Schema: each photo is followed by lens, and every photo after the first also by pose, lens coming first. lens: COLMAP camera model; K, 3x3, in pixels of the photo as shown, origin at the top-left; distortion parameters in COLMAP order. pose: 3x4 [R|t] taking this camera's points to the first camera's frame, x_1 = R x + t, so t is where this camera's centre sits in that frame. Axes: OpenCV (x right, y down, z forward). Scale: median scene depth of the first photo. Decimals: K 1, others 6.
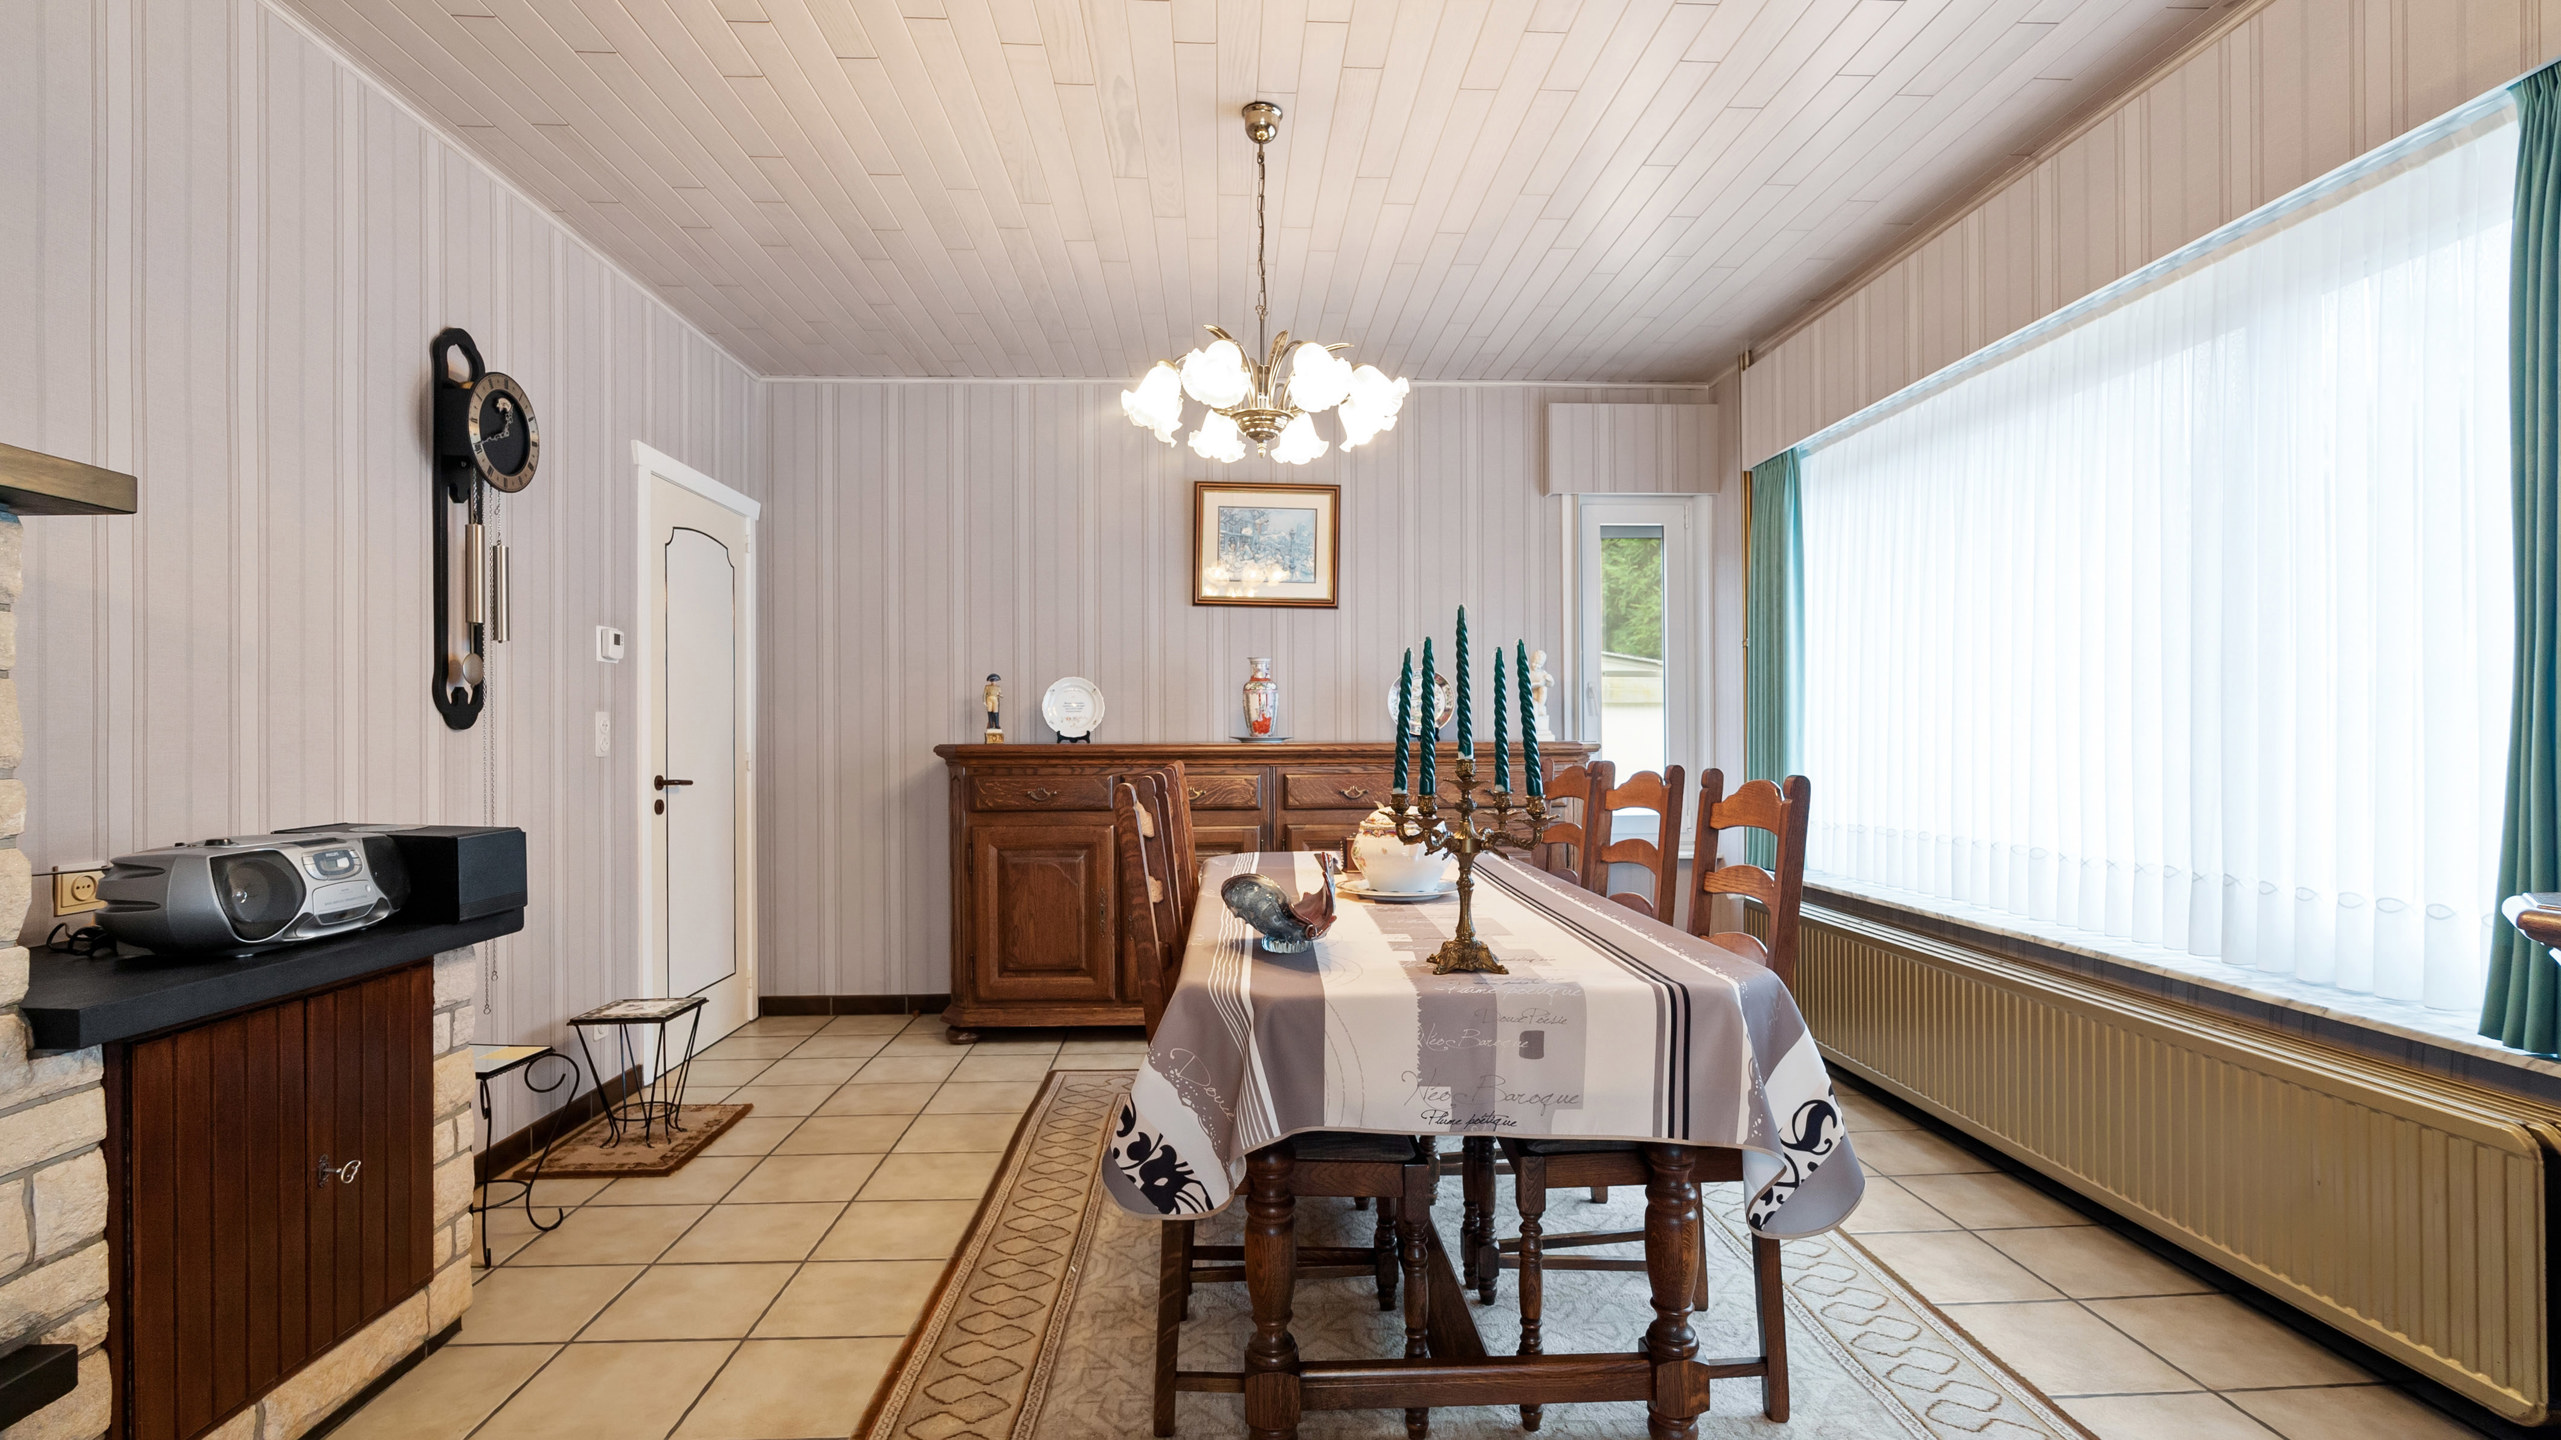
lens RADIAL K [[1152.4, 0, 1275.4], [0, 1152.4, 736.7], [0, 0, 1]] dist [-0.011946, 0.002590]
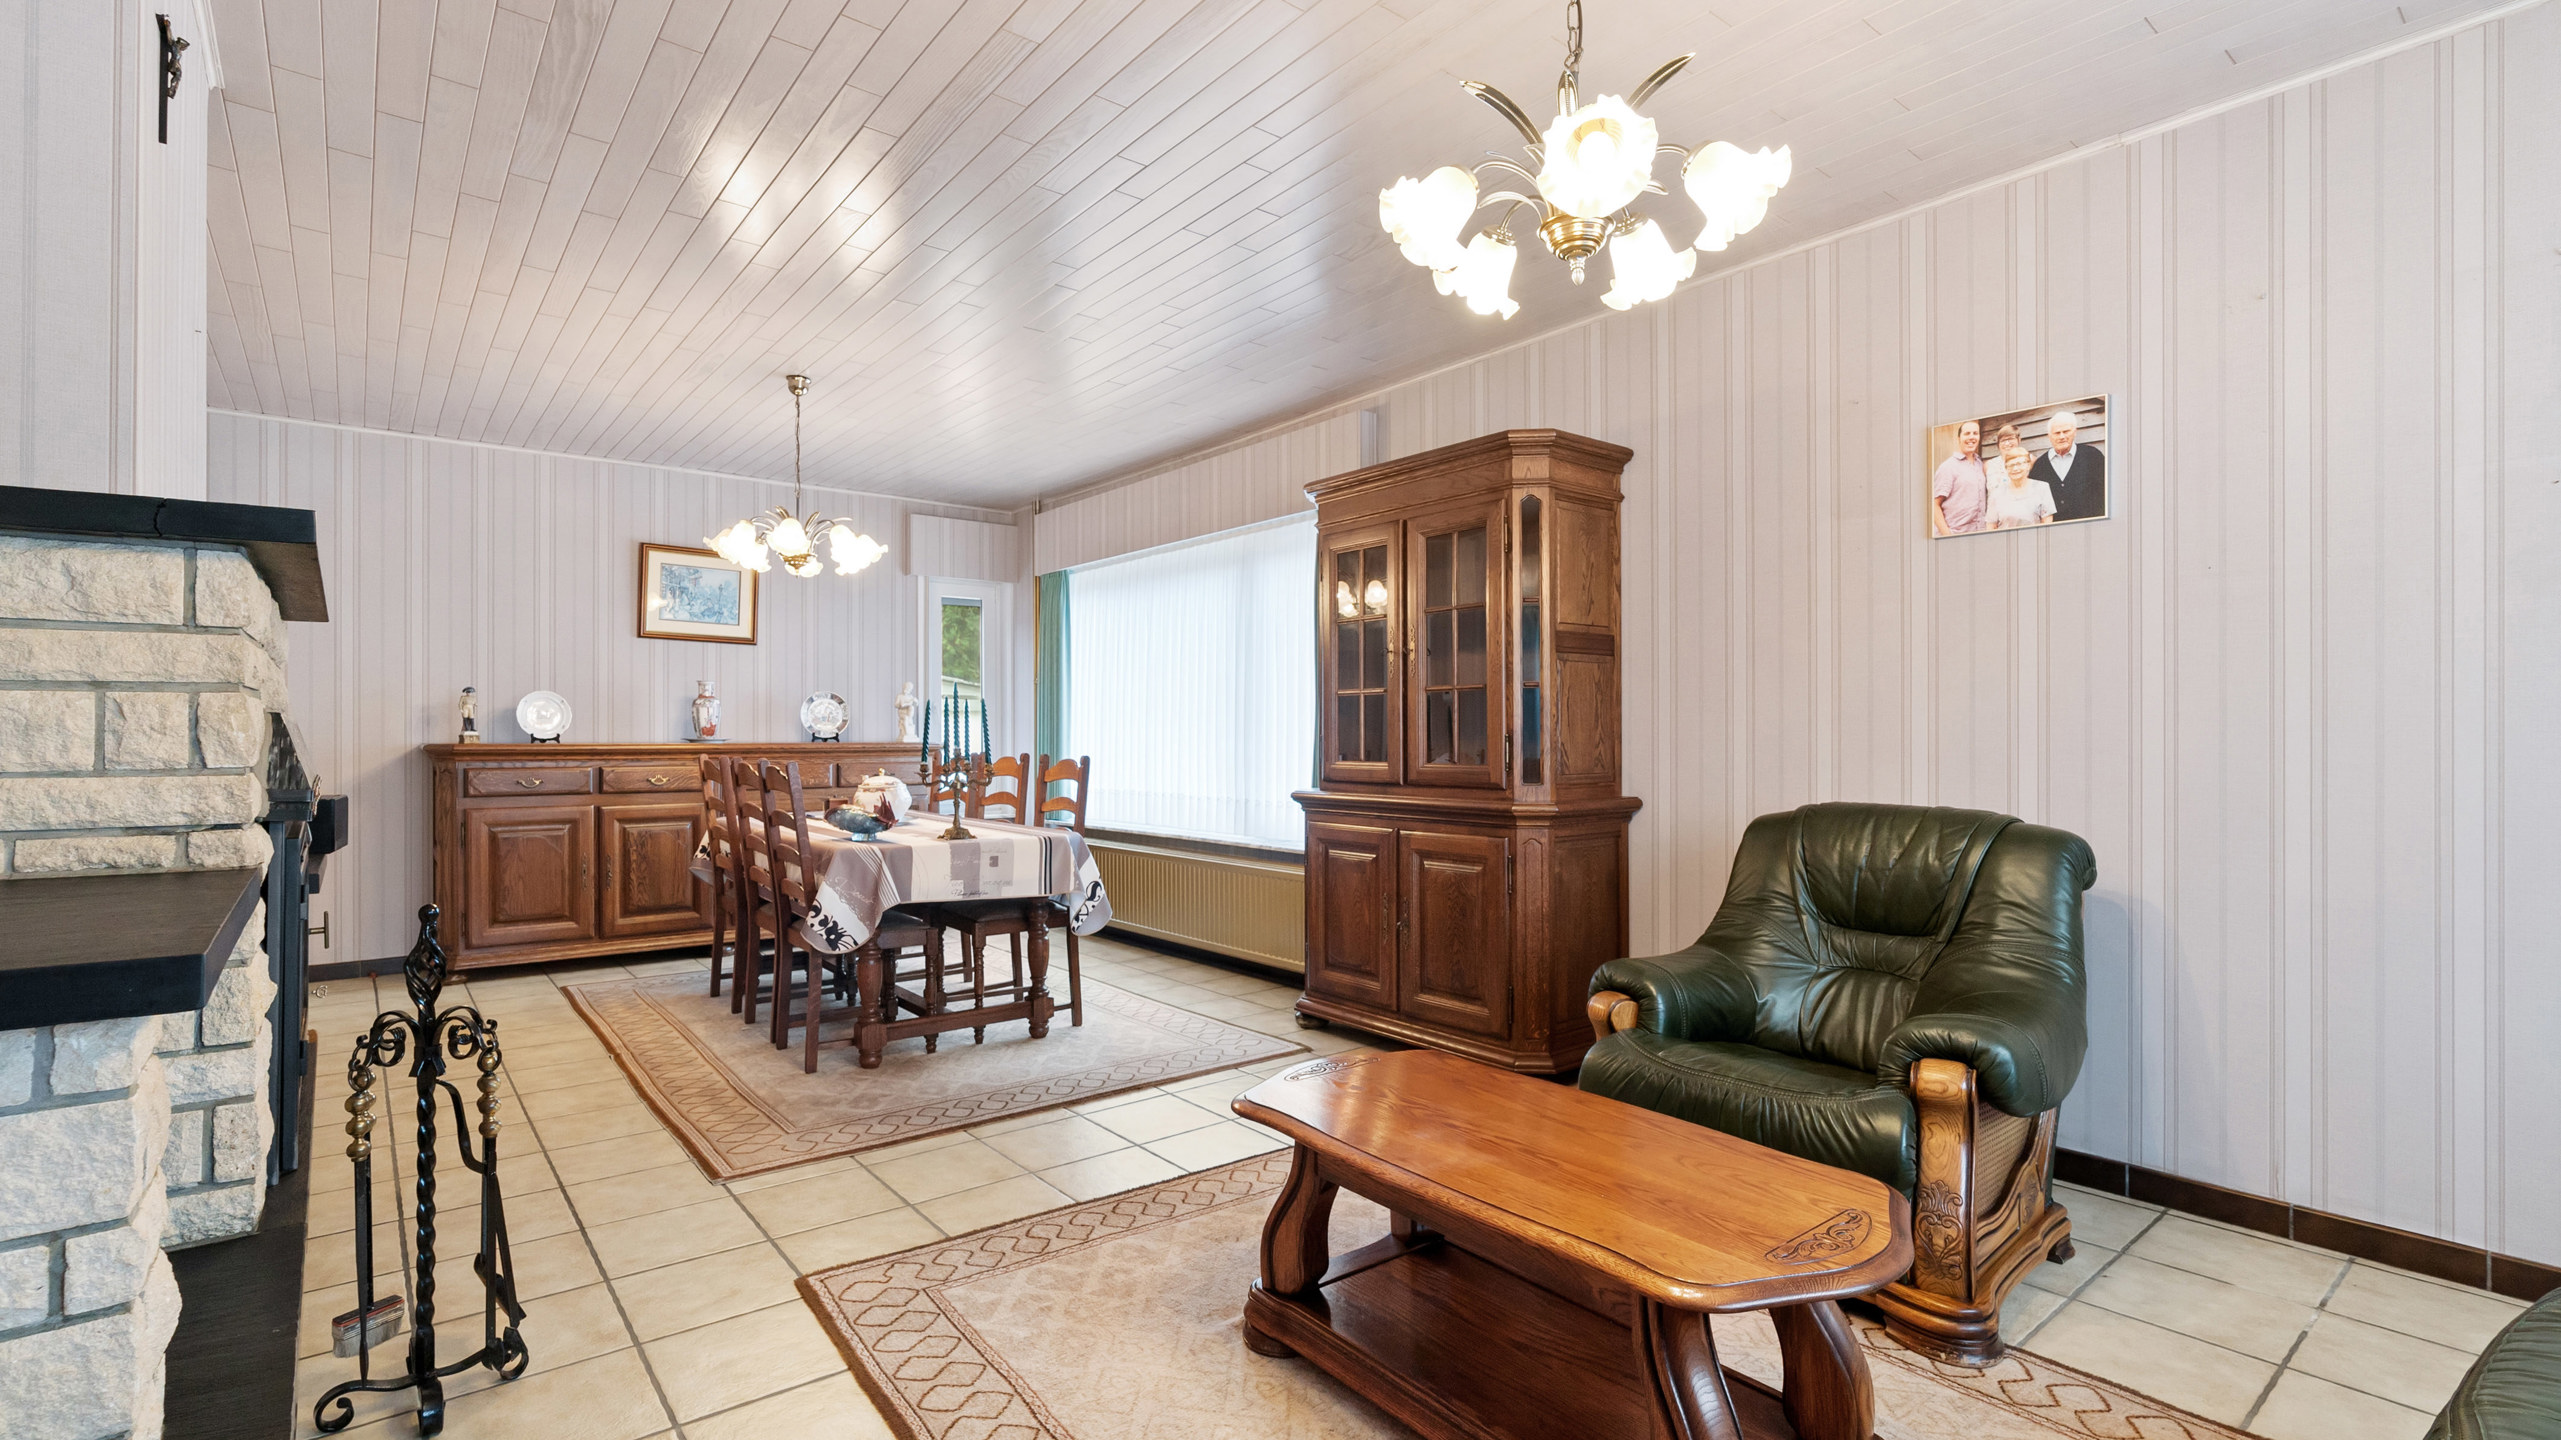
lens RADIAL K [[1152.4, 0, 1288.4], [0, 1152.4, 738.2], [0, 0, 1]] dist [-0.011946, 0.002590]
pose [[0.798331, 0.002882, 0.602212, -0.300108], [-0.002450, 0.999996, -0.001537, 0.000101], [-0.602214, -0.000249, 0.798335, -0.538006]]
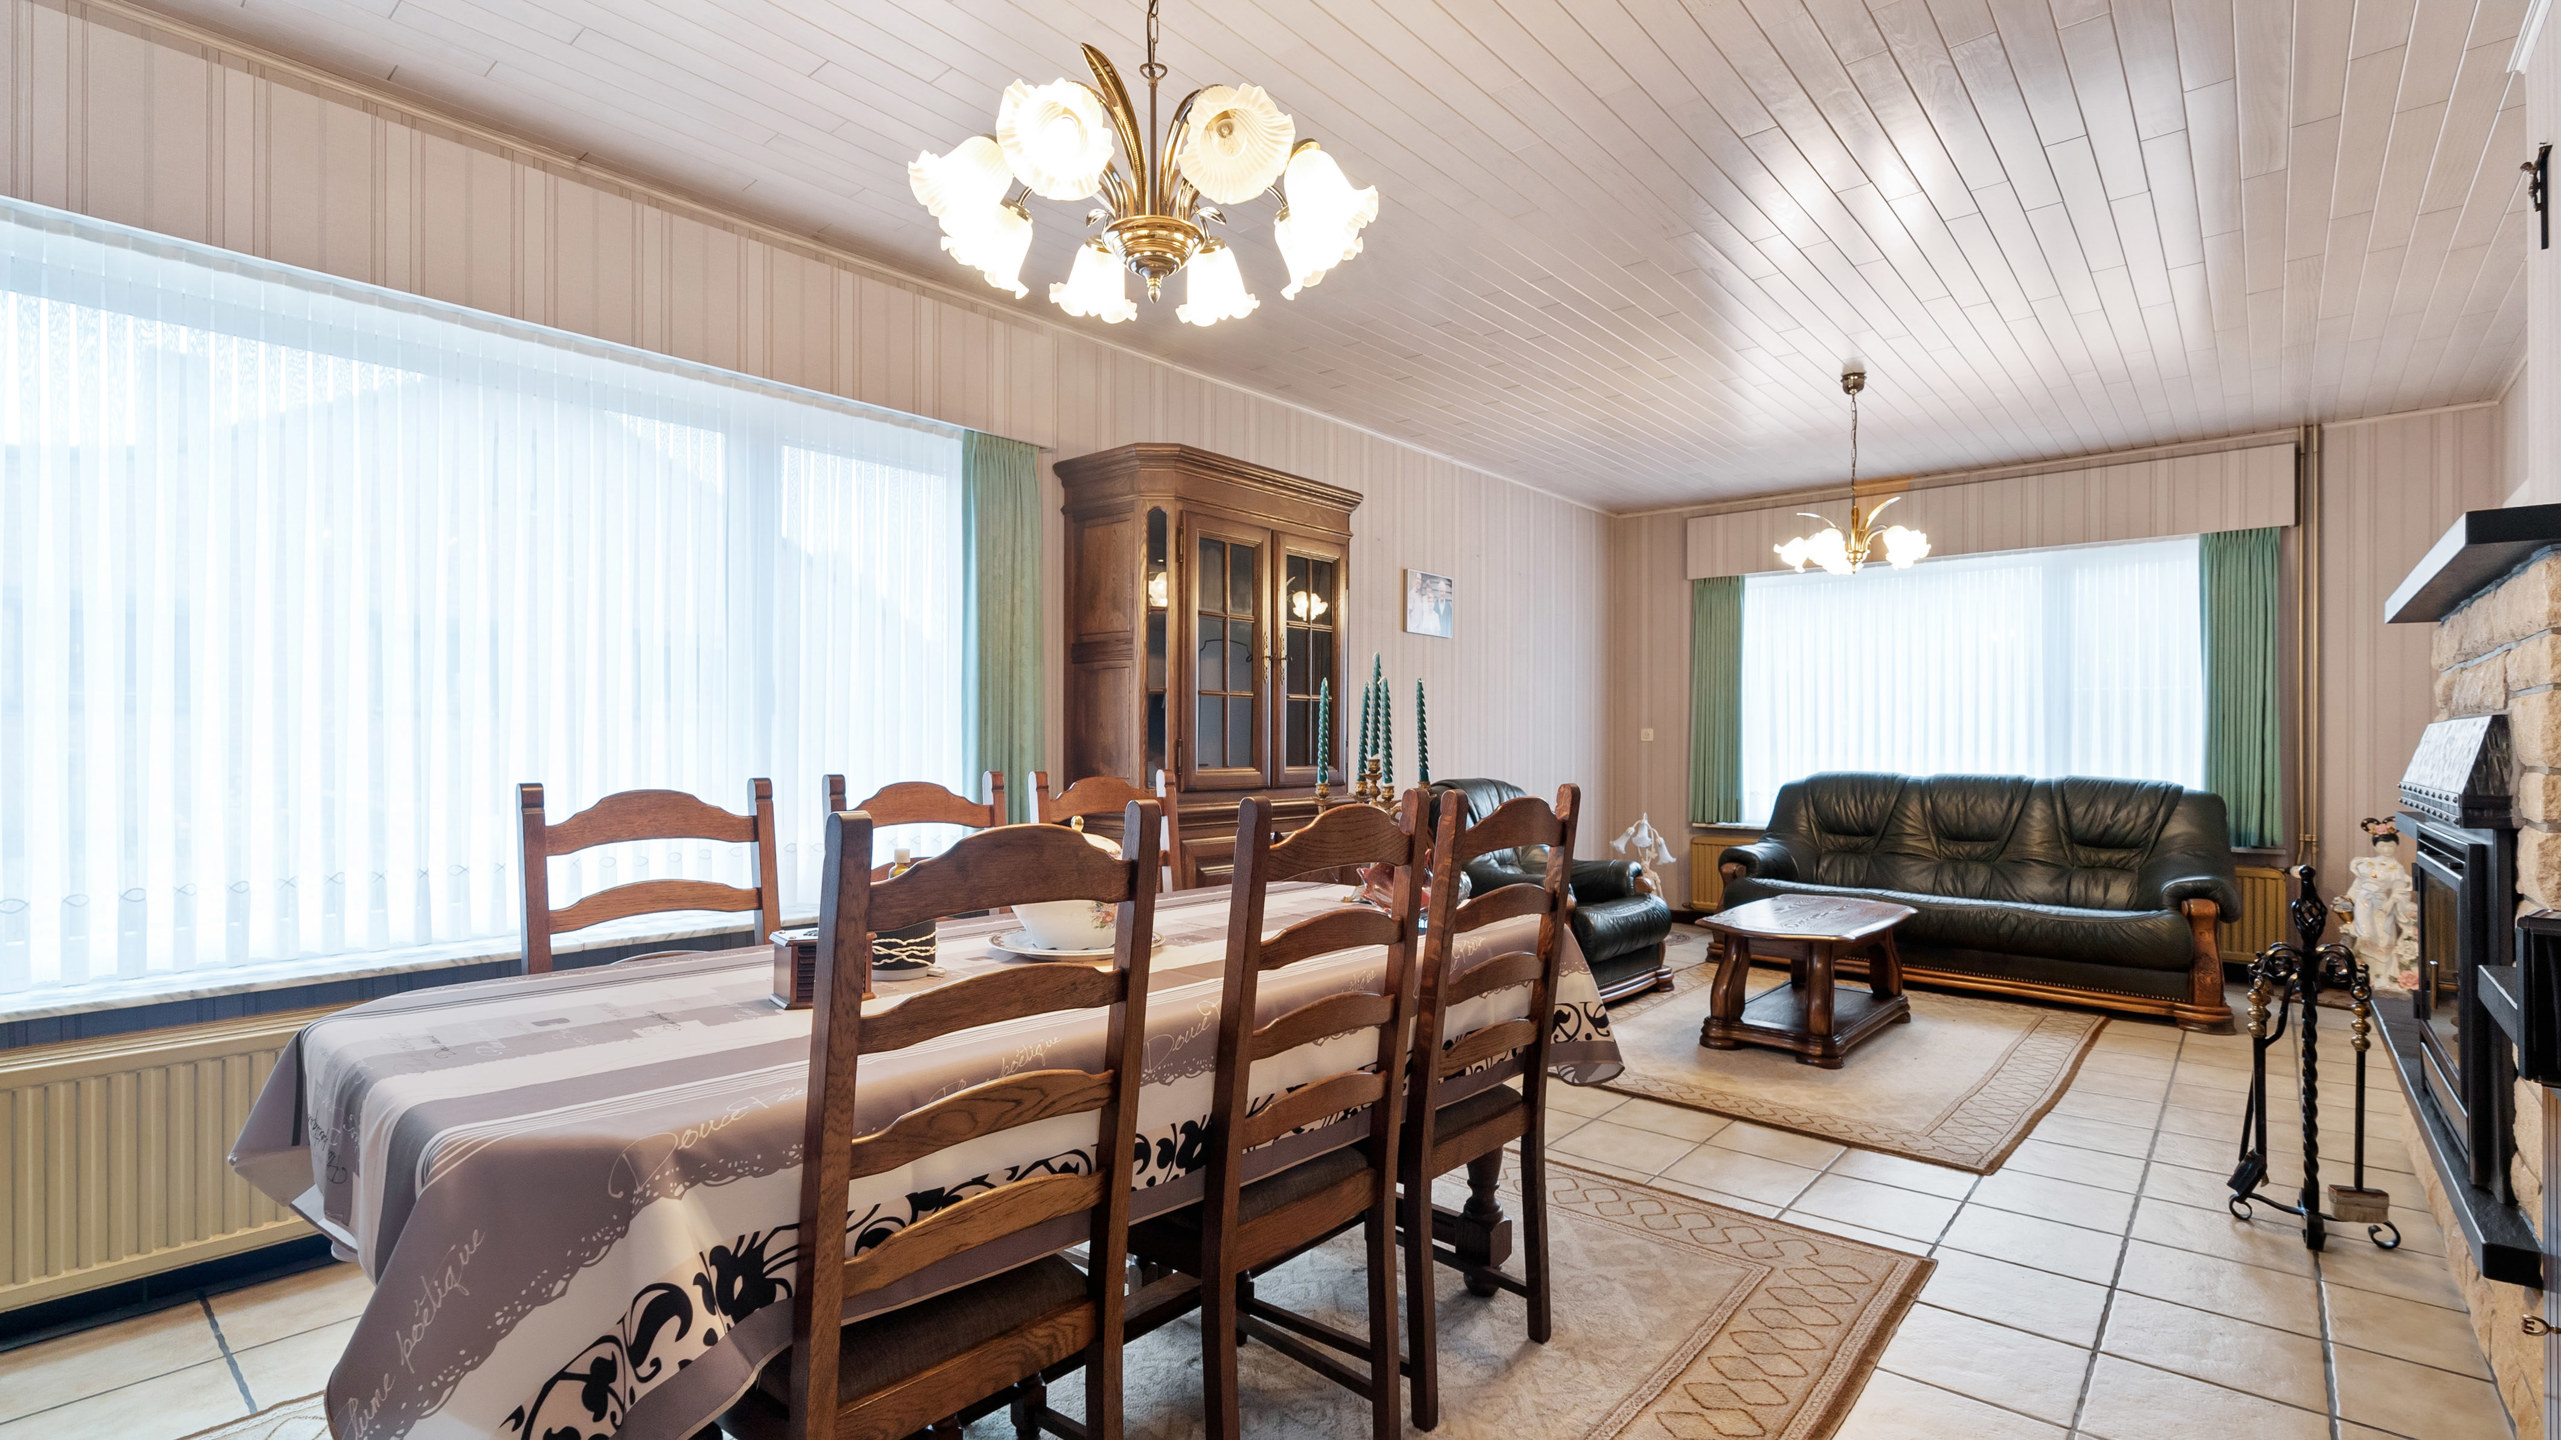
lens RADIAL K [[1152.4, 0, 1291.6], [0, 1152.4, 728.1], [0, 0, 1]] dist [-0.011946, 0.002590]
pose [[-0.733933, 0.024328, 0.678786, -0.322515], [0.011446, 0.999659, -0.023453, 0.010774], [-0.679126, -0.009443, -0.733961, 1.077434]]
